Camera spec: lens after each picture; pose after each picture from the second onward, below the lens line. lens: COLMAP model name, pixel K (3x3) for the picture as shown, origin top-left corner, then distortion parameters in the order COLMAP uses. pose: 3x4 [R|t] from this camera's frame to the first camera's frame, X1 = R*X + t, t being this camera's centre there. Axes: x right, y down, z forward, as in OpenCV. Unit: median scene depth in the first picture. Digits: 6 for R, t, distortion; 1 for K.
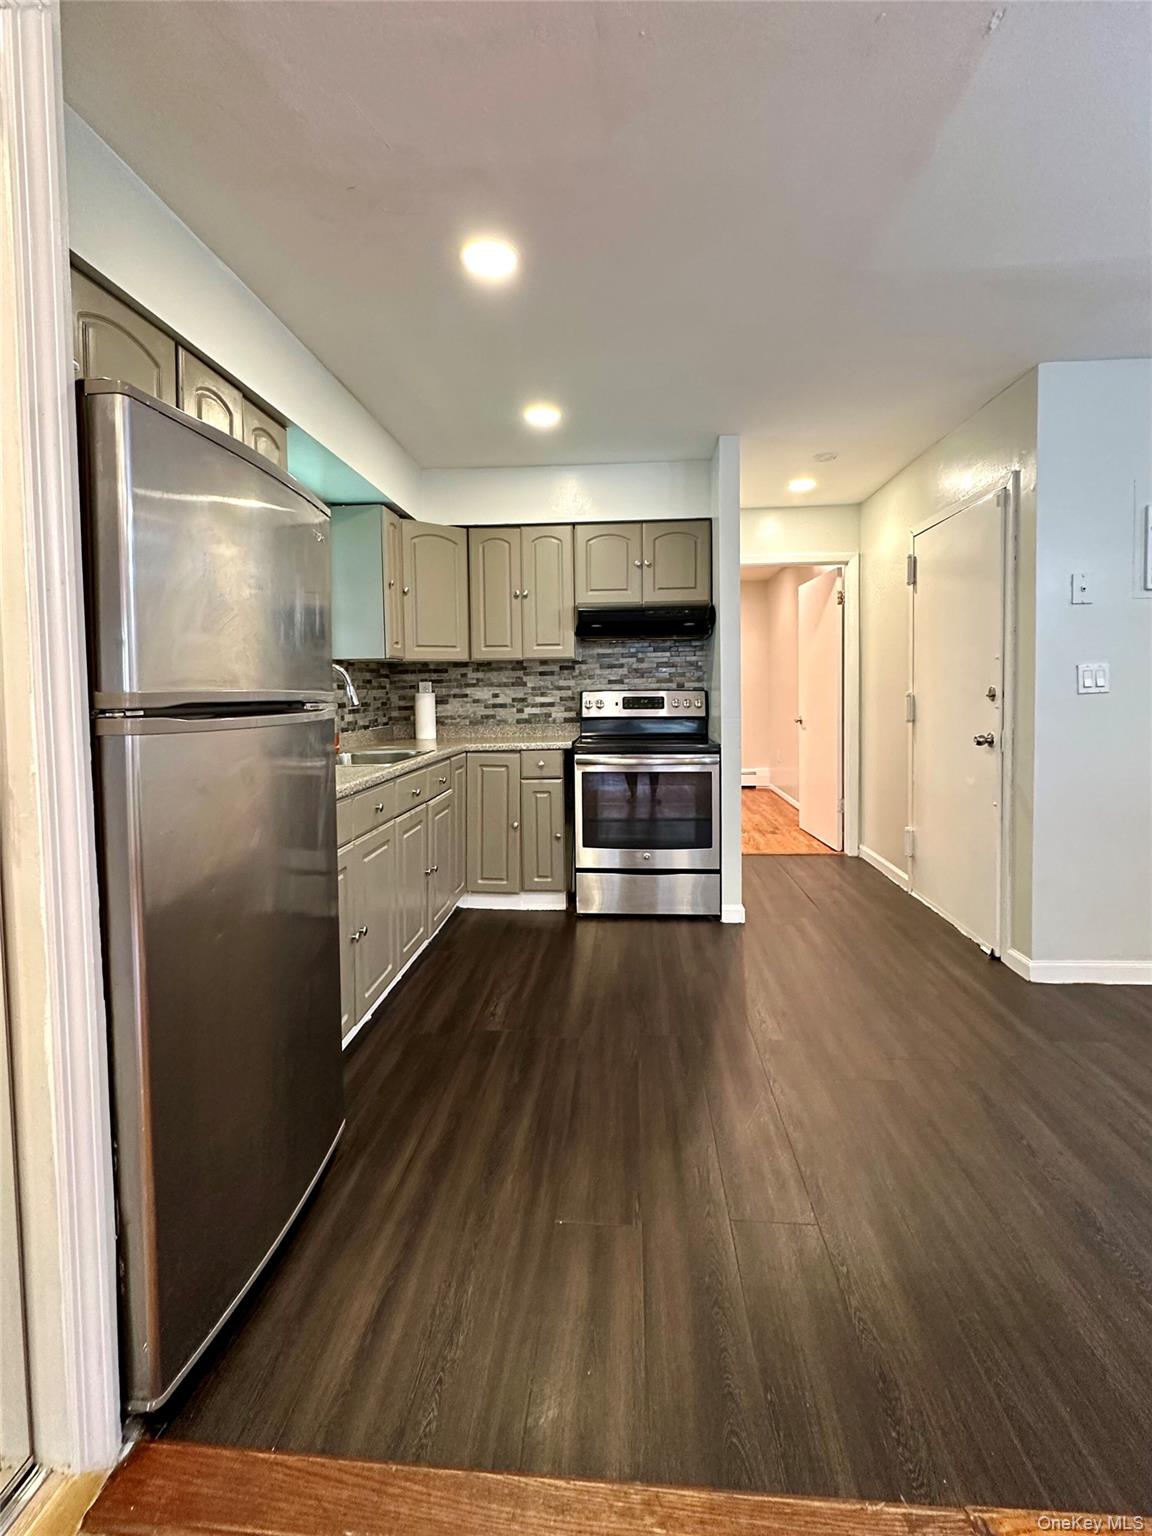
lens RADIAL K [[674.0, 0, 569.4], [0, 674.0, 712.0], [0, 0, 1]] dist [0.002866, 0.000238]
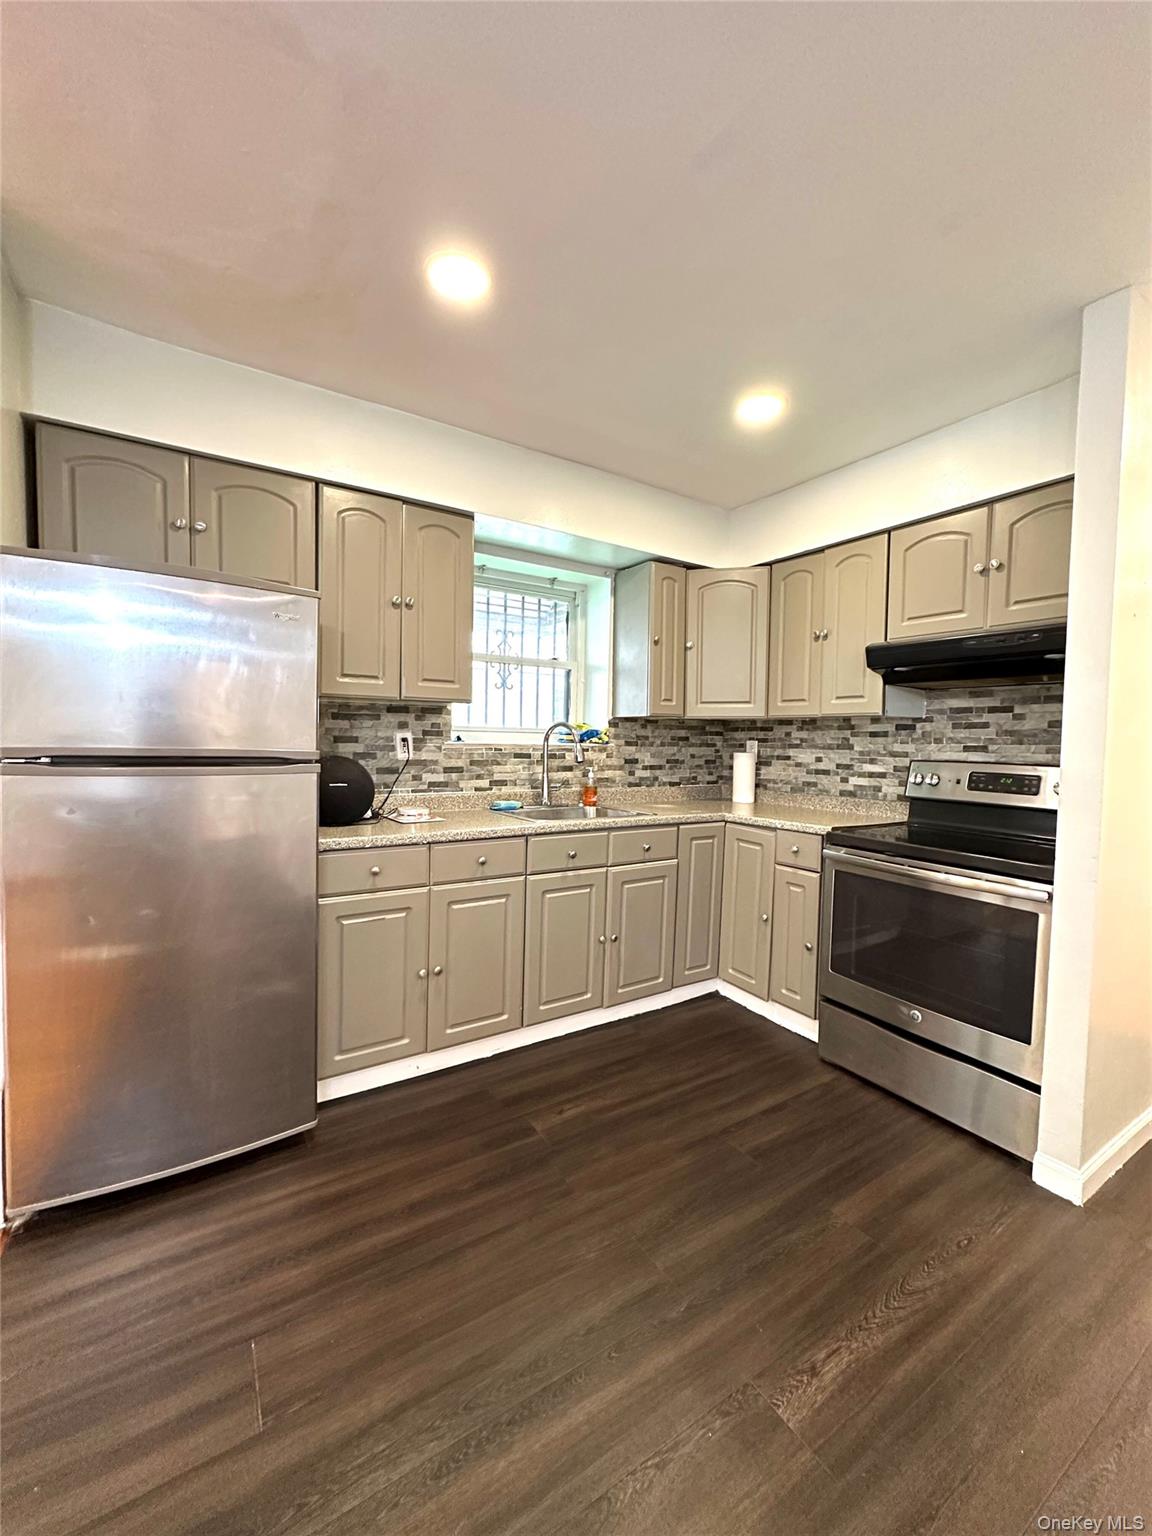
lens RADIAL K [[611.7, 0, 573.5], [0, 611.7, 763.2], [0, 0, 1]] dist [-0.000471, -0.000012]
pose [[0.600036, 0.058301, -0.797846, 0.320267], [-0.054821, 0.997993, 0.031696, -0.028006], [0.798093, 0.024720, 0.602027, 0.311898]]
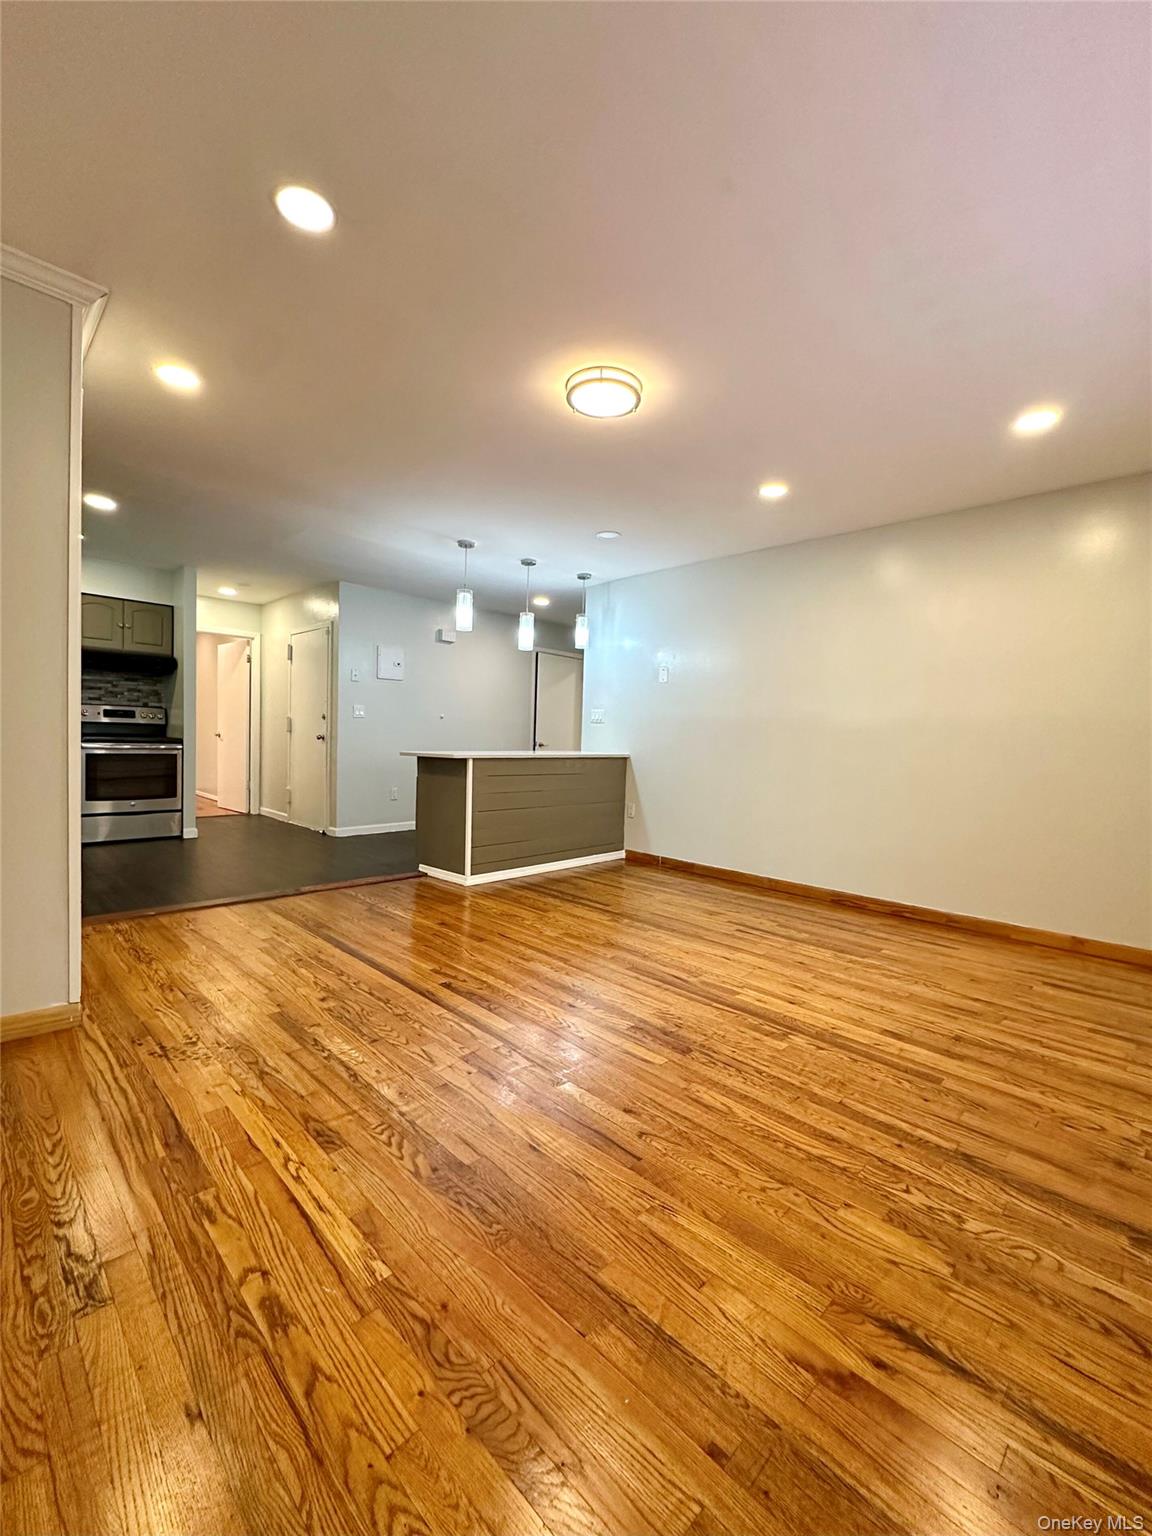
lens RADIAL K [[611.7, 0, 563.5], [0, 611.7, 767.4], [0, 0, 1]] dist [-0.000471, -0.000012]
pose [[0.638472, -0.007652, 0.769607, -0.313410], [-0.015899, 0.999606, 0.023129, 0.059653], [-0.769481, -0.027003, 0.638099, -0.668111]]
